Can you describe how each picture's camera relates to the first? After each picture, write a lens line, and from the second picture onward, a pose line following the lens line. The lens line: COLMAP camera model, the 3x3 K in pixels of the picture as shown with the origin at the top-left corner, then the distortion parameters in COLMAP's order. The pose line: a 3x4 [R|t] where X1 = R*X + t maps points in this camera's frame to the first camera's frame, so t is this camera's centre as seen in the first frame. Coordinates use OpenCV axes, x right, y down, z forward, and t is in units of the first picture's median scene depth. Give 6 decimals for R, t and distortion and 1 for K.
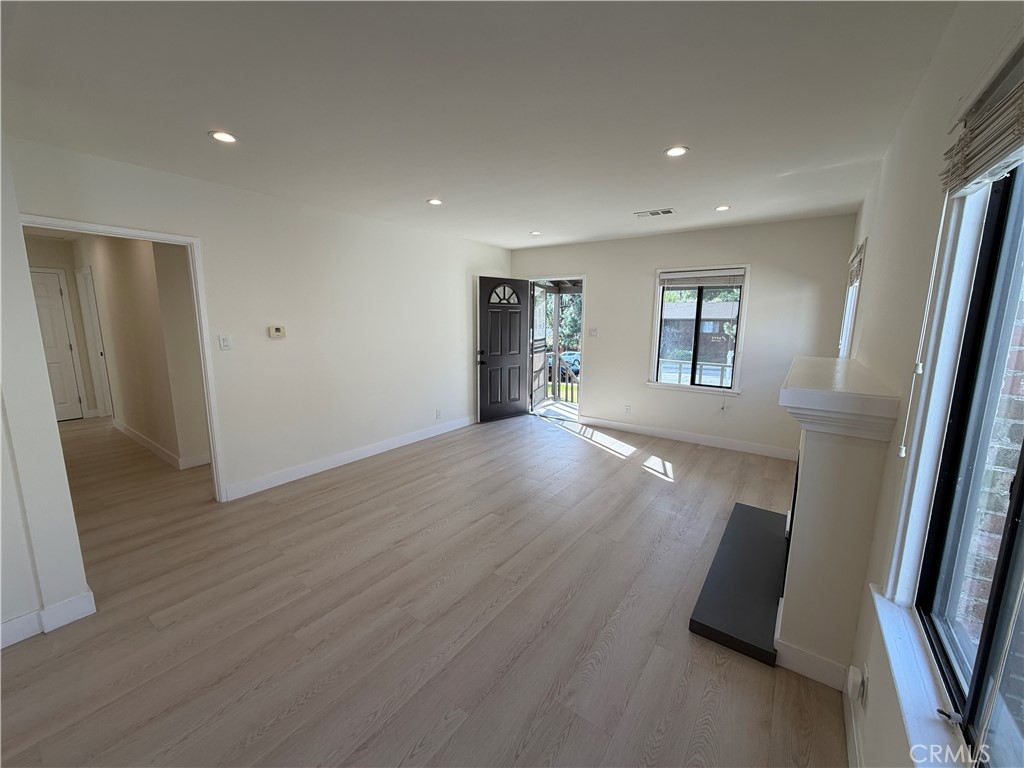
lens RADIAL K [[406.9, 0, 510.3], [0, 406.9, 383.5], [0, 0, 1]] dist [0.000064, -0.000238]
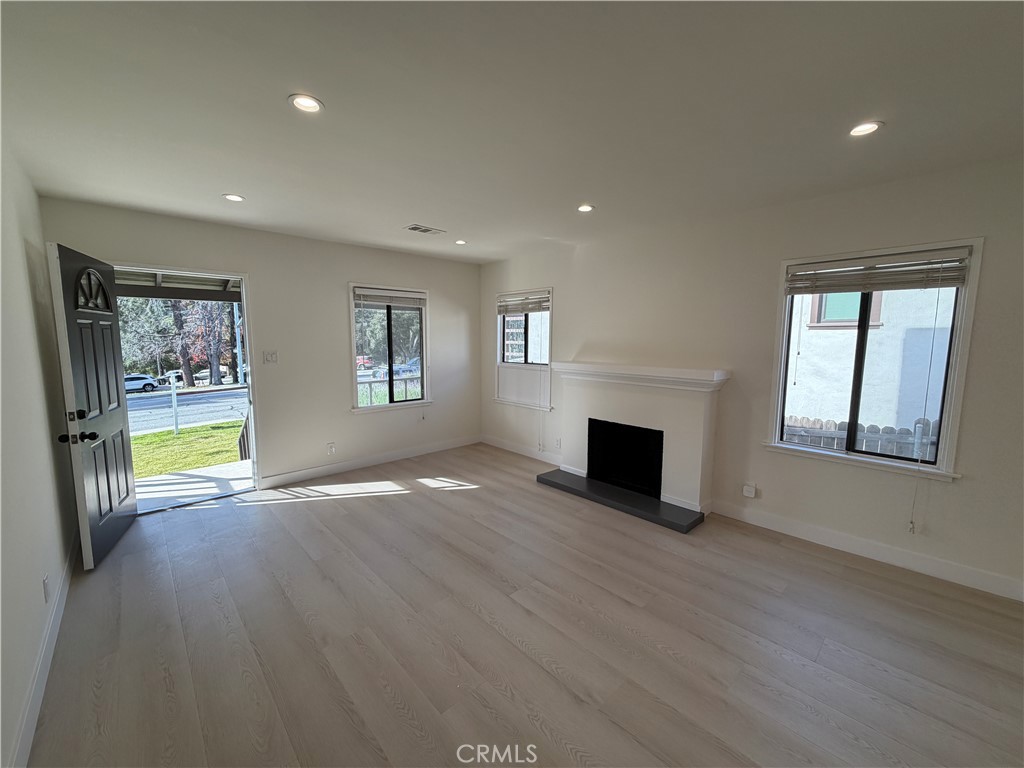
lens RADIAL K [[406.9, 0, 510.3], [0, 406.9, 383.5], [0, 0, 1]] dist [0.000064, -0.000238]
pose [[0.192446, -0.115303, 0.974510, -0.491828], [0.158083, 0.983745, 0.085178, -0.087076], [-0.968491, 0.137662, 0.207546, 0.531560]]
